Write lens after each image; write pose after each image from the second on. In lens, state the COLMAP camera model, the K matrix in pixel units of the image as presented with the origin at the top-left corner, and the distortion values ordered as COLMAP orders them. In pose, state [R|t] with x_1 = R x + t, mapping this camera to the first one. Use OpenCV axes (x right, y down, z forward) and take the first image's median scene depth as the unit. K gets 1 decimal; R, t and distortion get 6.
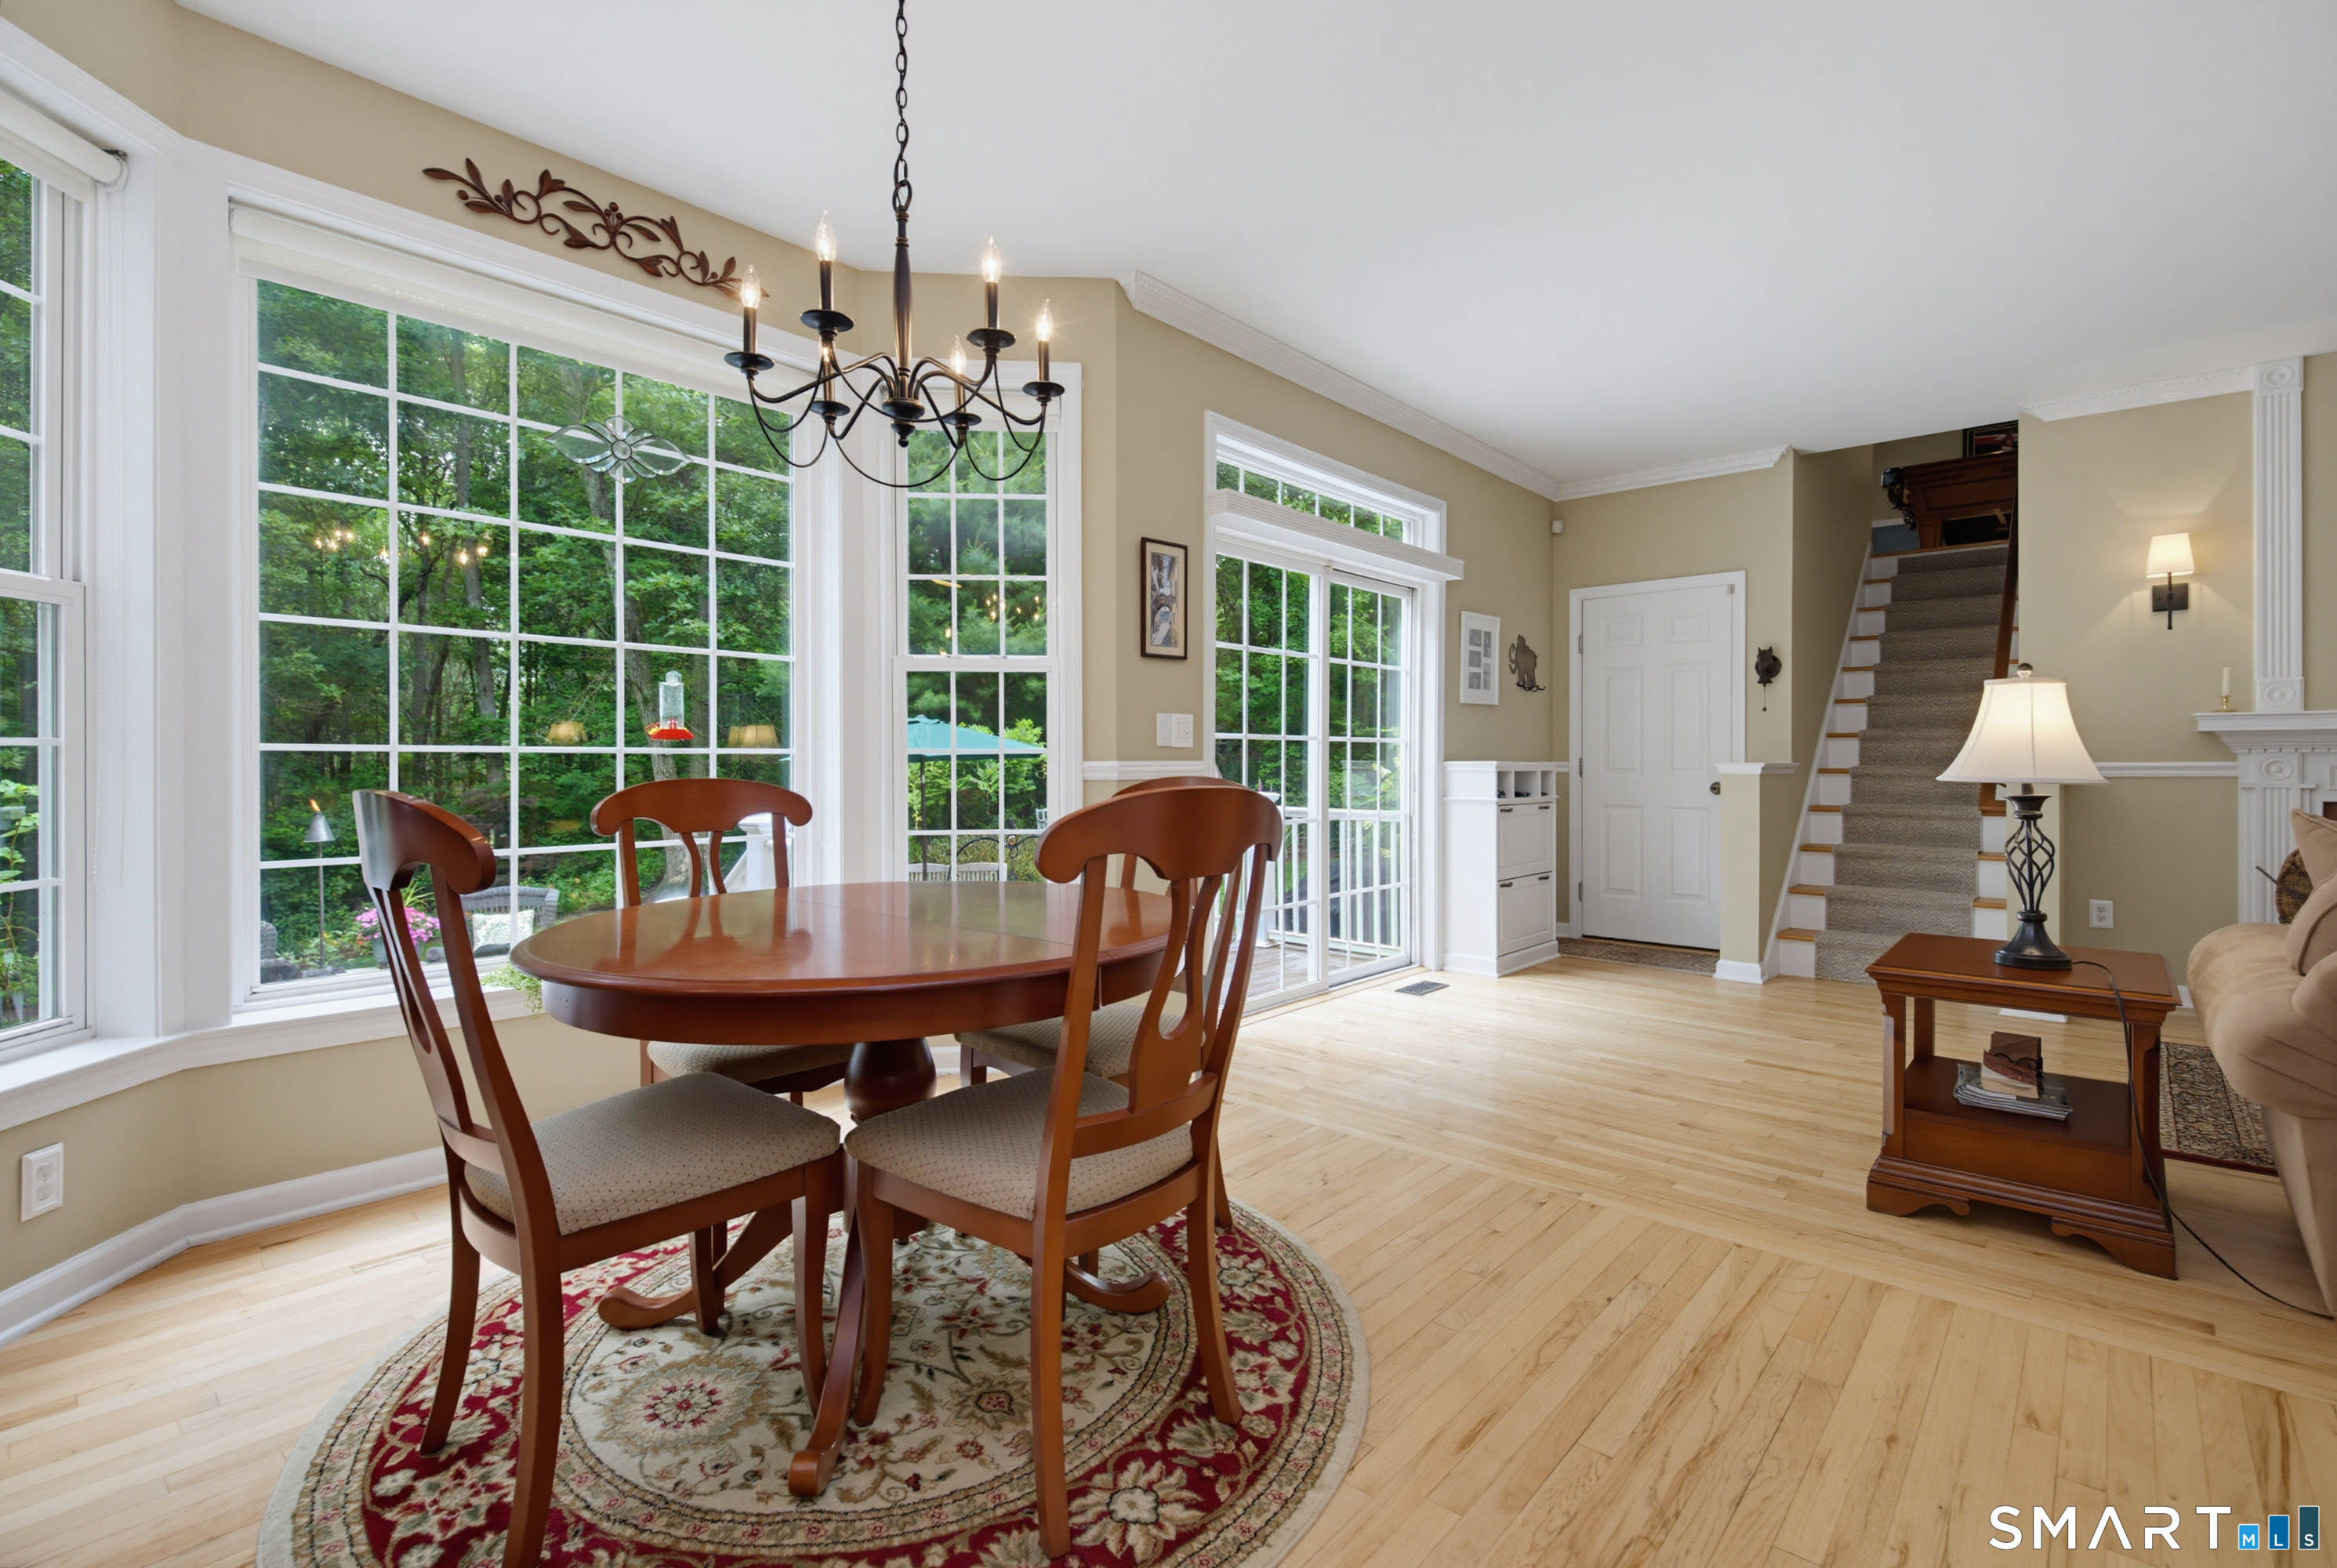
lens RADIAL K [[1074.6, 0, 1154.6], [0, 1074.6, 766.1], [0, 0, 1]] dist [0.015305, -0.009423]
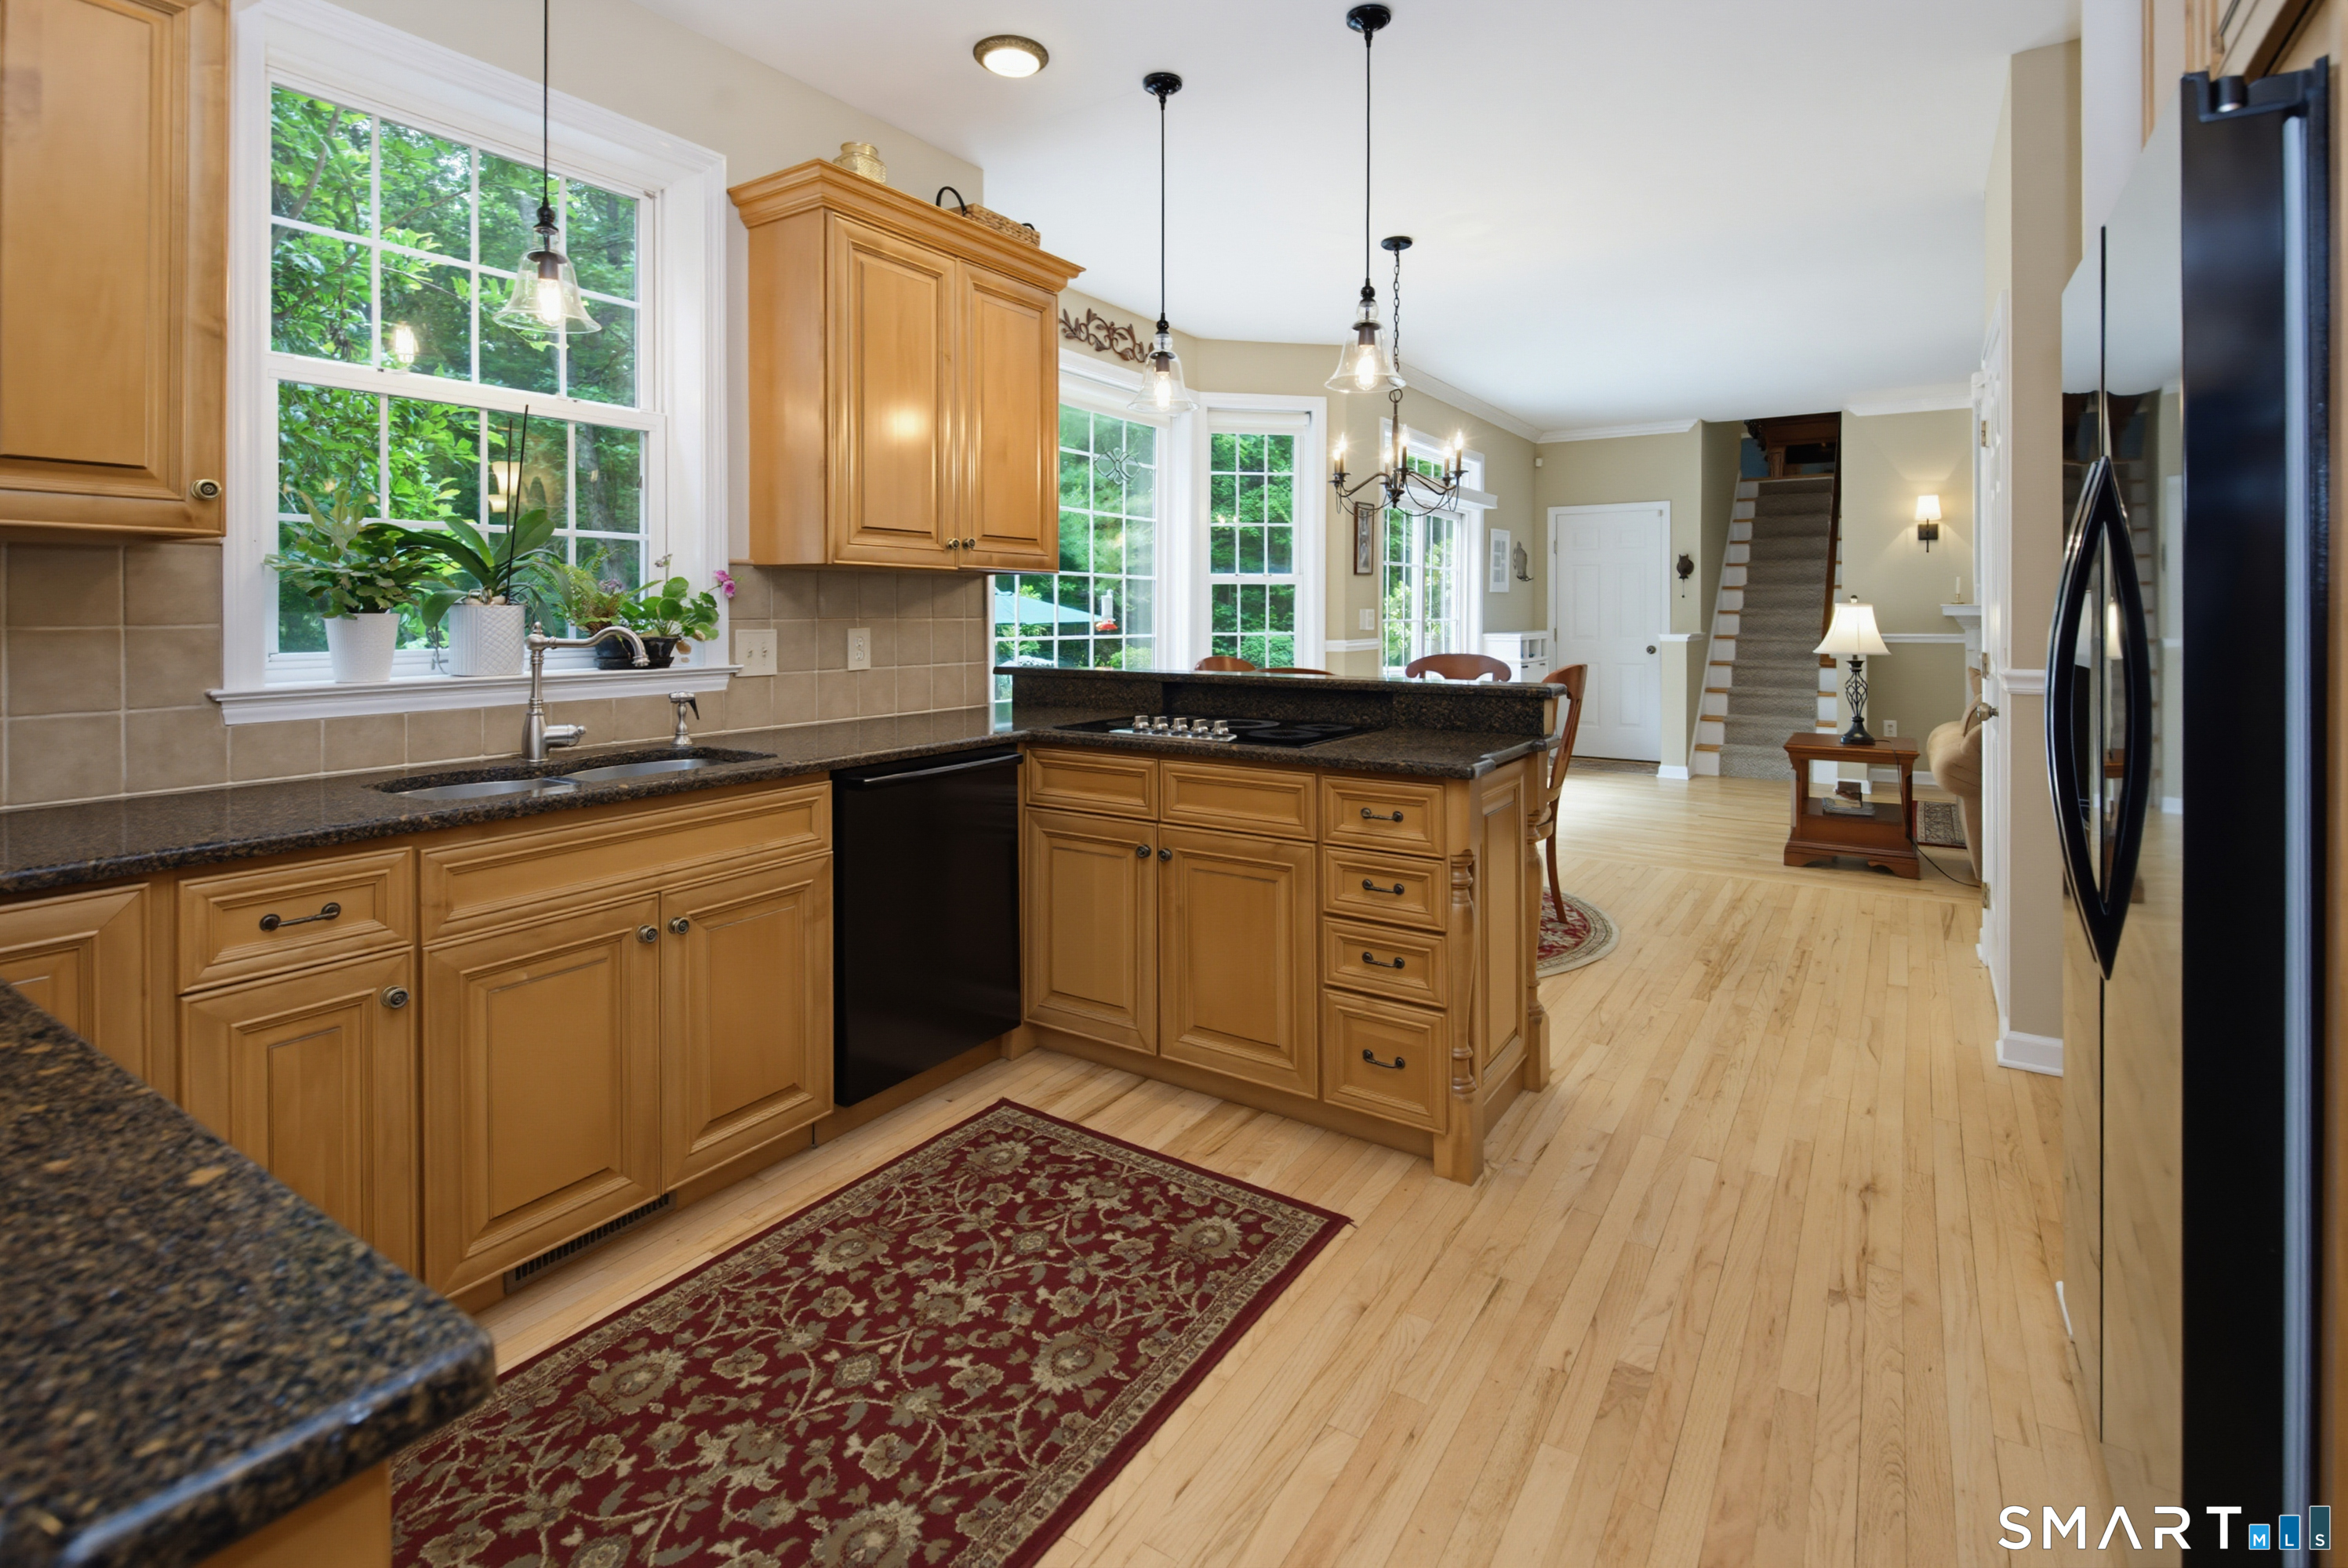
lens RADIAL K [[1079.5, 0, 1167.3], [0, 1079.5, 615.6], [0, 0, 1]] dist [0.015305, -0.009423]
pose [[0.991582, 0.001123, 0.129474, -0.508701], [-0.000958, 0.999999, -0.001335, -0.036815], [-0.129476, 0.001200, 0.991582, -0.588097]]
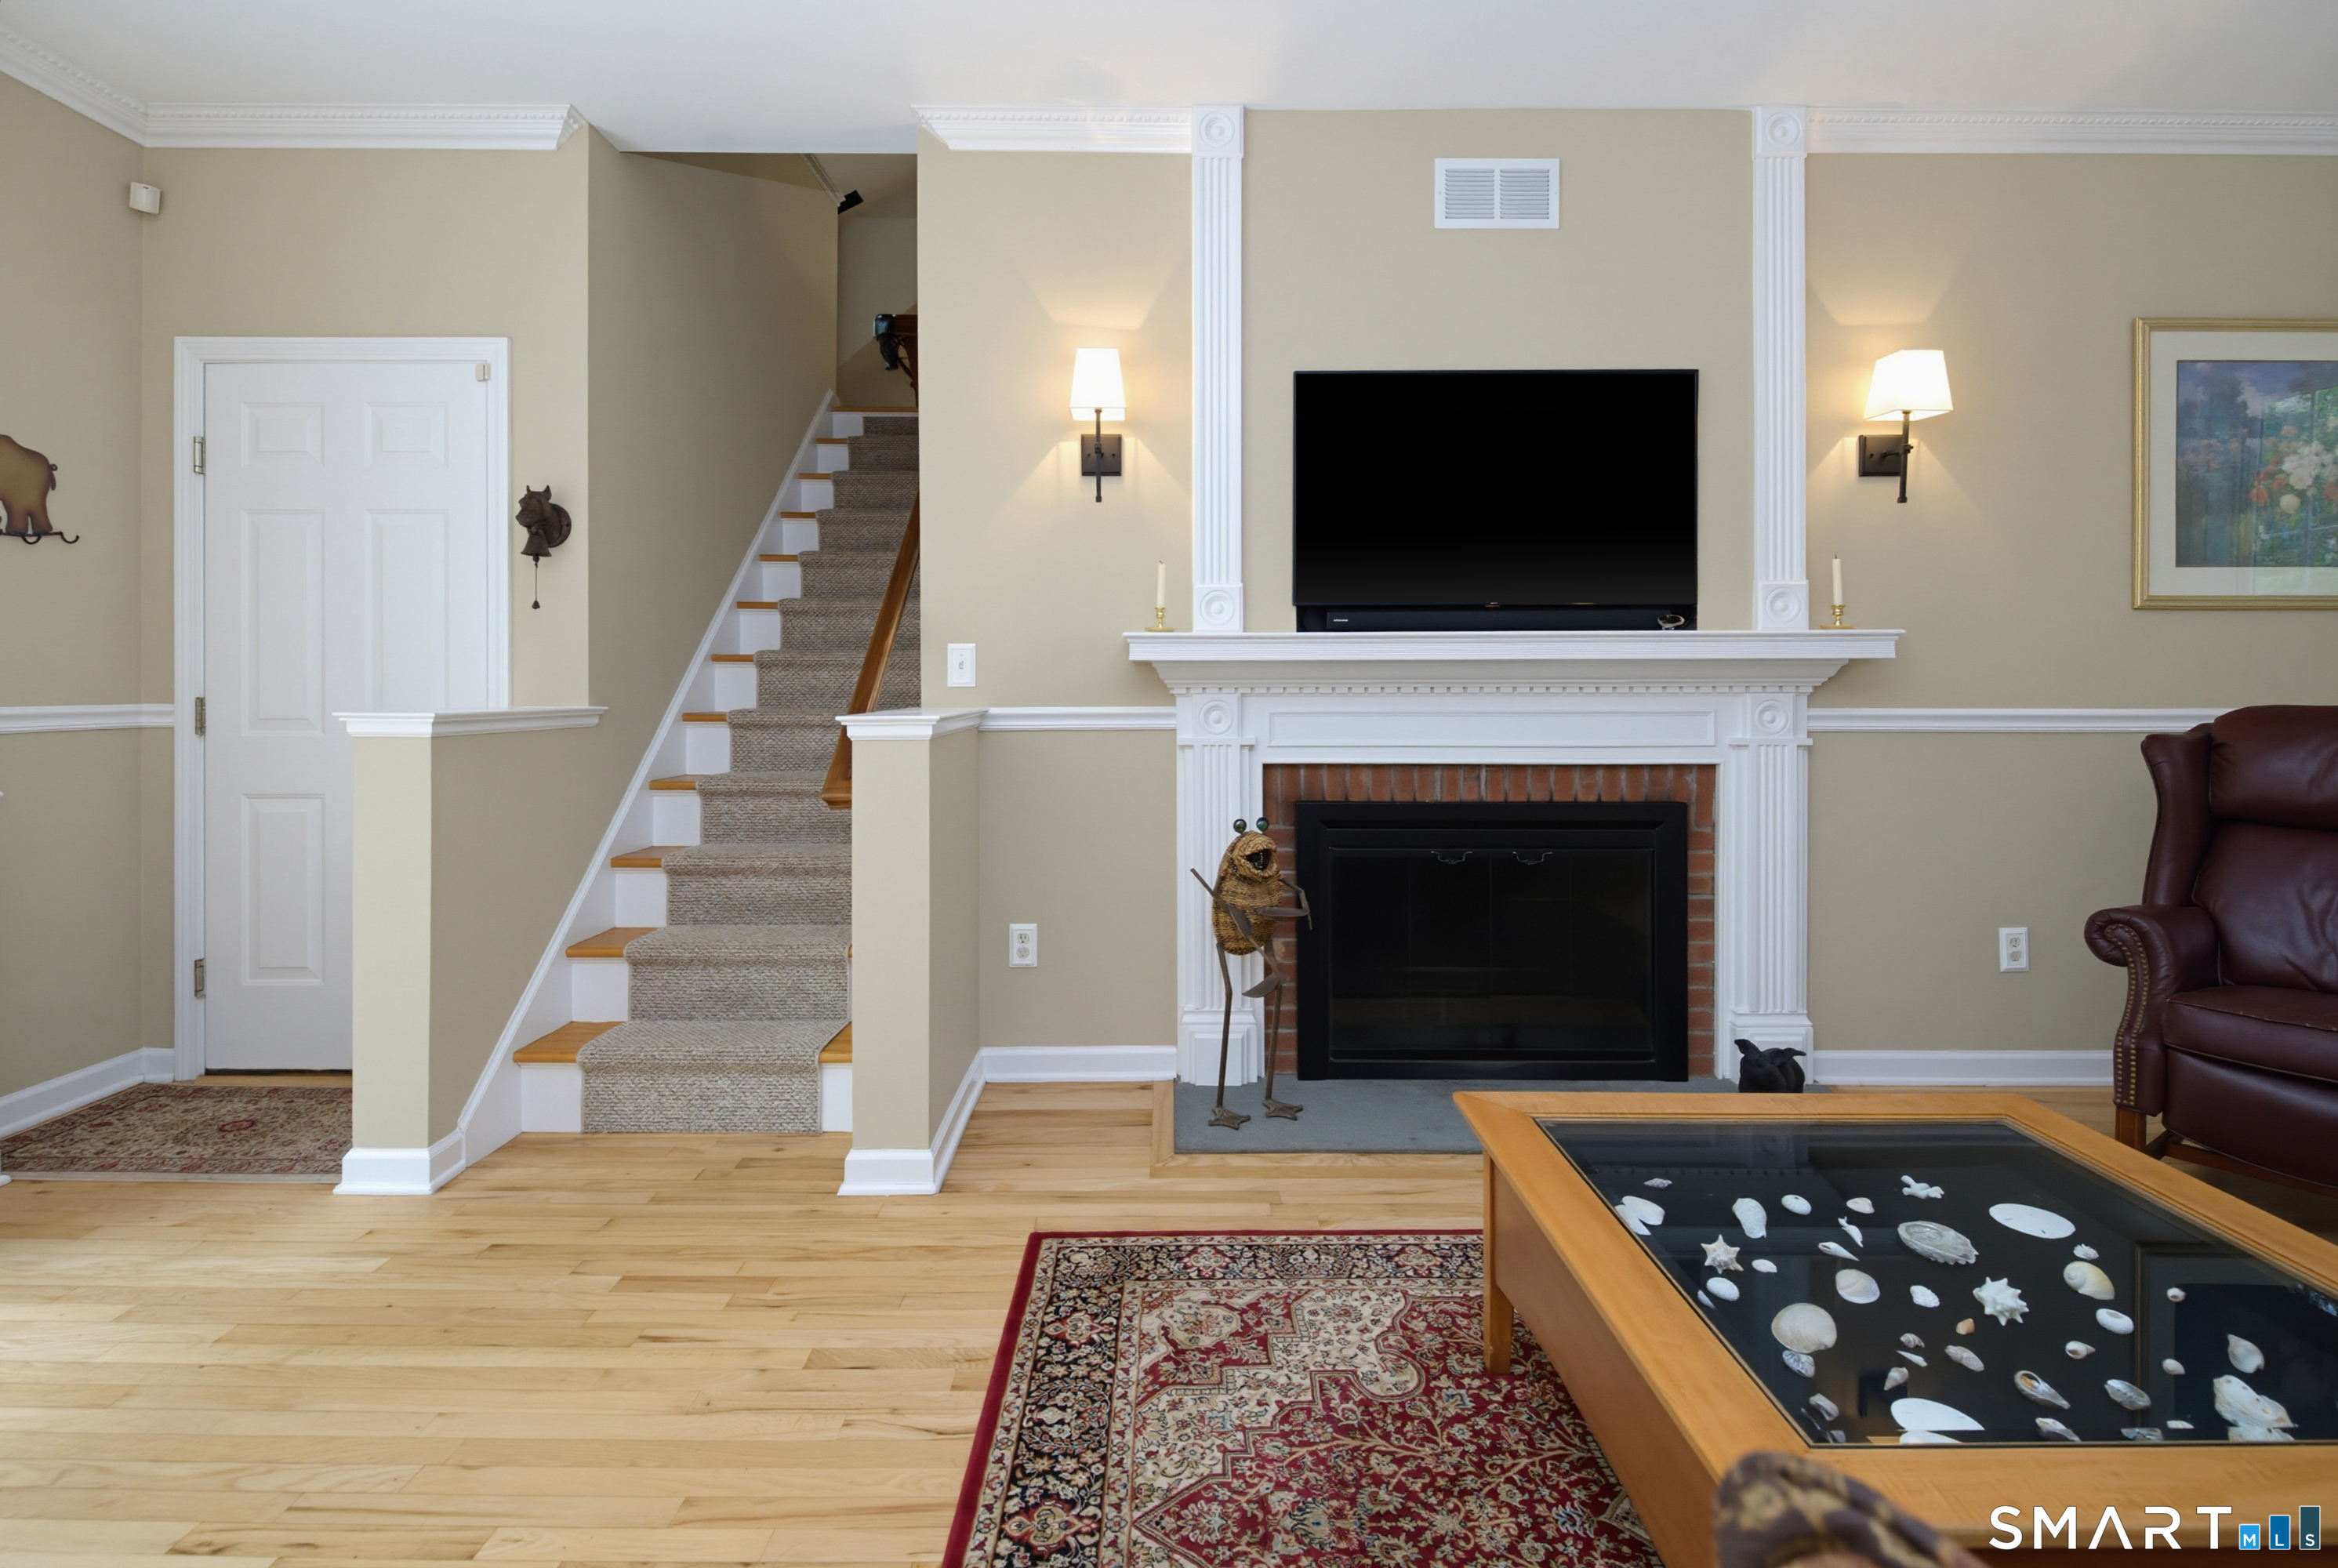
lens RADIAL K [[1075.0, 0, 1147.4], [0, 1075.0, 702.5], [0, 0, 1]] dist [0.015305, -0.009423]
pose [[0.748935, 0.001458, 0.662641, 0.657387], [-0.001060, 0.999999, -0.001003, -0.007529], [-0.662642, 0.000048, 0.748936, 0.614071]]
